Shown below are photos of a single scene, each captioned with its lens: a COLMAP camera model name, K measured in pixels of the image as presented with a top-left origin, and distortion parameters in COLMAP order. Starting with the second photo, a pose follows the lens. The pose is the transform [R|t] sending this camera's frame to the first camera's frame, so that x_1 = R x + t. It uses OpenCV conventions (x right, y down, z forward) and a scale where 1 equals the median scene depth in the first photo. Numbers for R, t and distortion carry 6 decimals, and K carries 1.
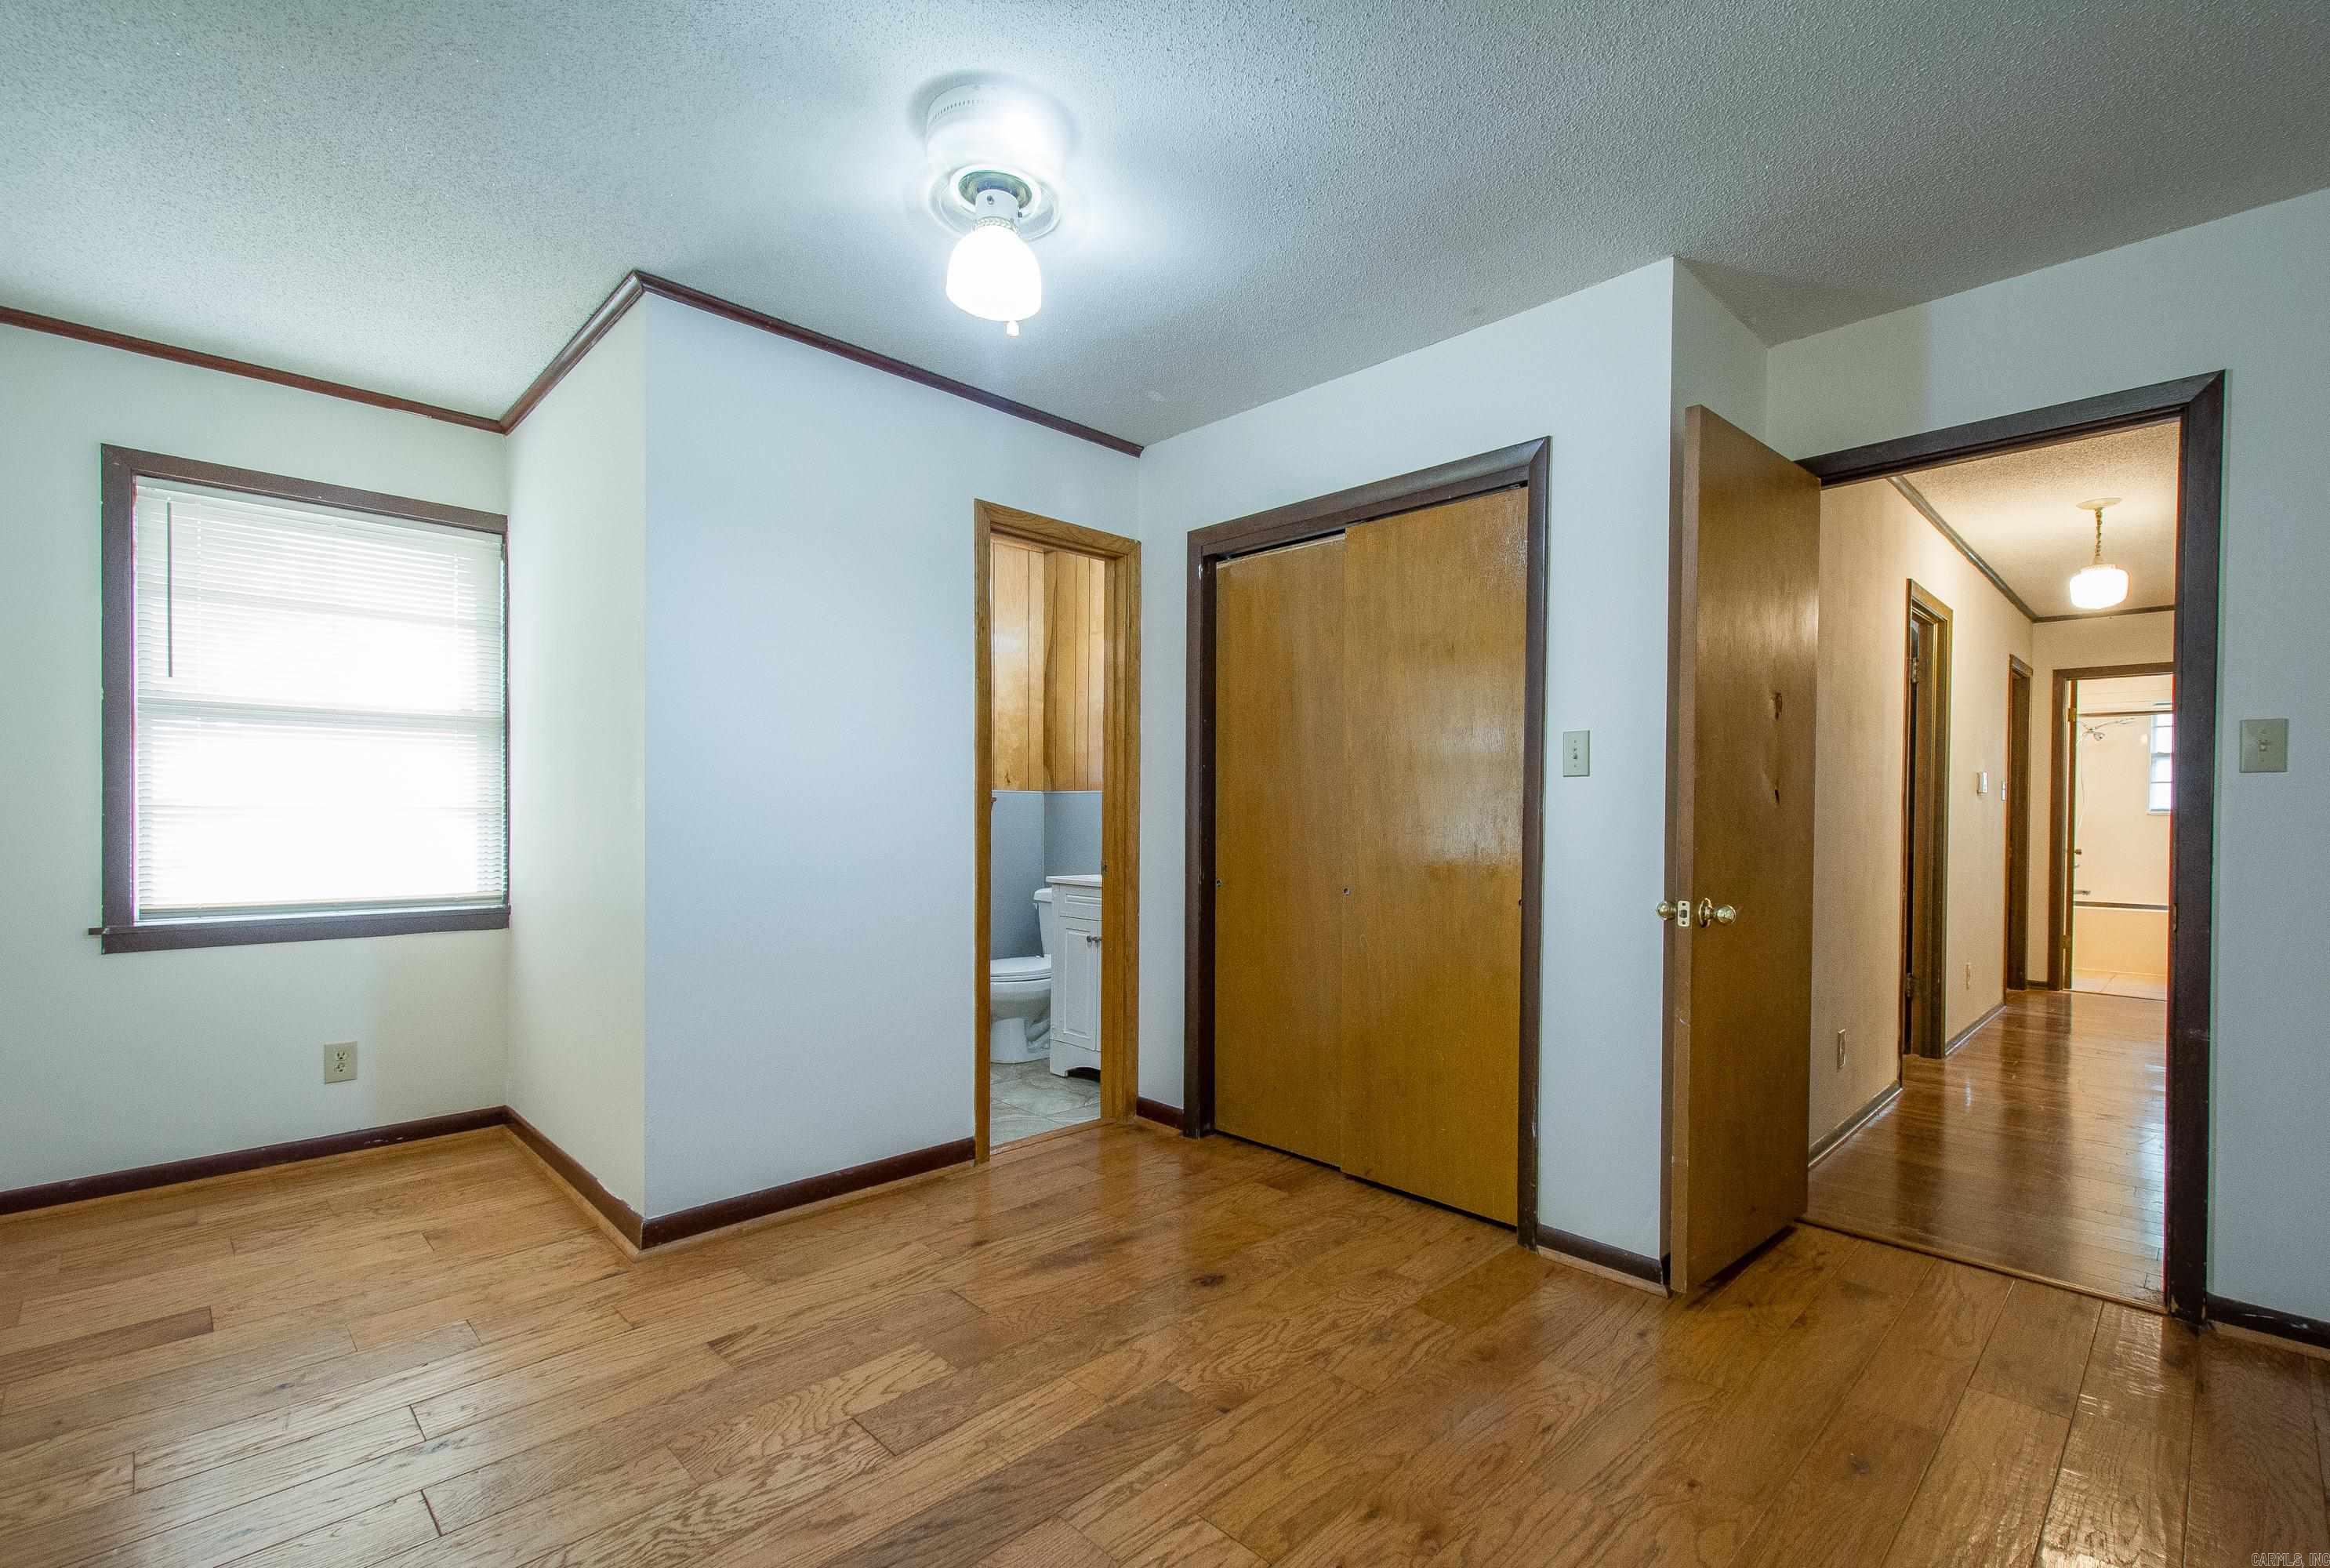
lens RADIAL K [[1032.1, 0, 1214.3], [0, 1032.1, 816.1], [0, 0, 1]] dist [-0.000361, 0.000227]
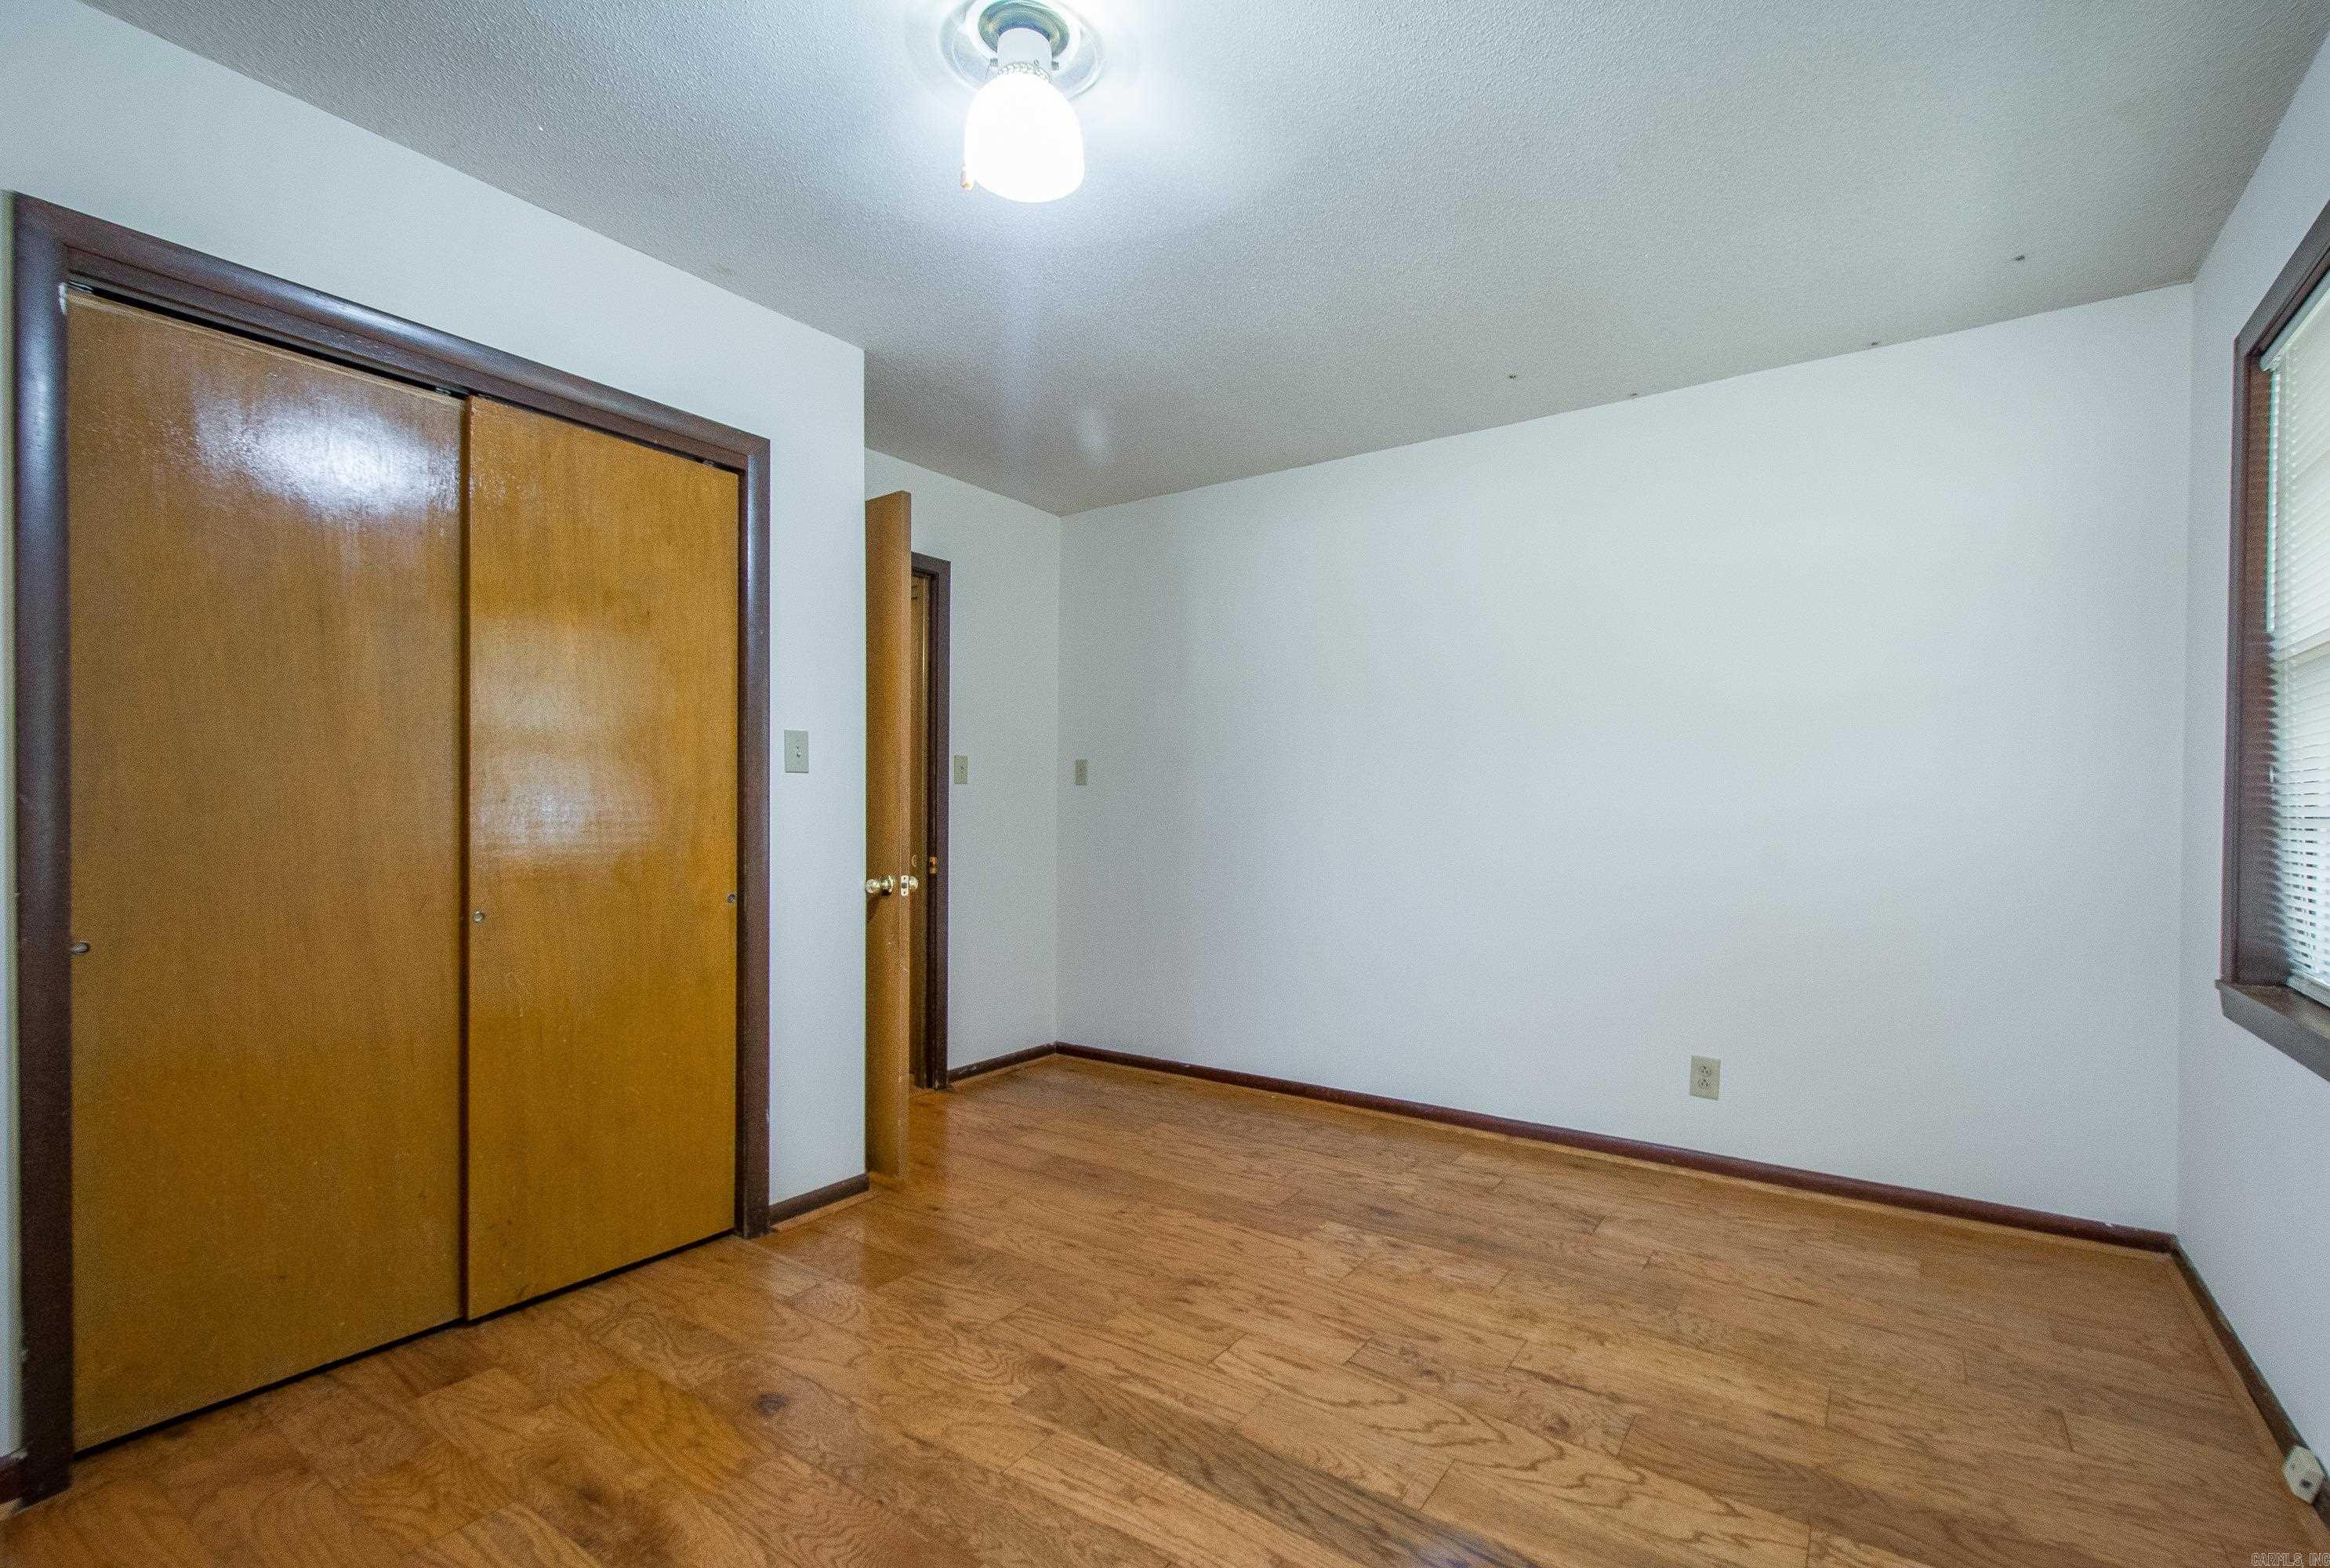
lens RADIAL K [[1032.1, 0, 1214.3], [0, 1032.1, 816.1], [0, 0, 1]] dist [-0.000361, 0.000227]
pose [[-0.183950, -0.020685, 0.982718, -0.785396], [-0.005169, 0.999785, 0.020076, -0.016346], [-0.982922, -0.001386, -0.184017, 0.767244]]
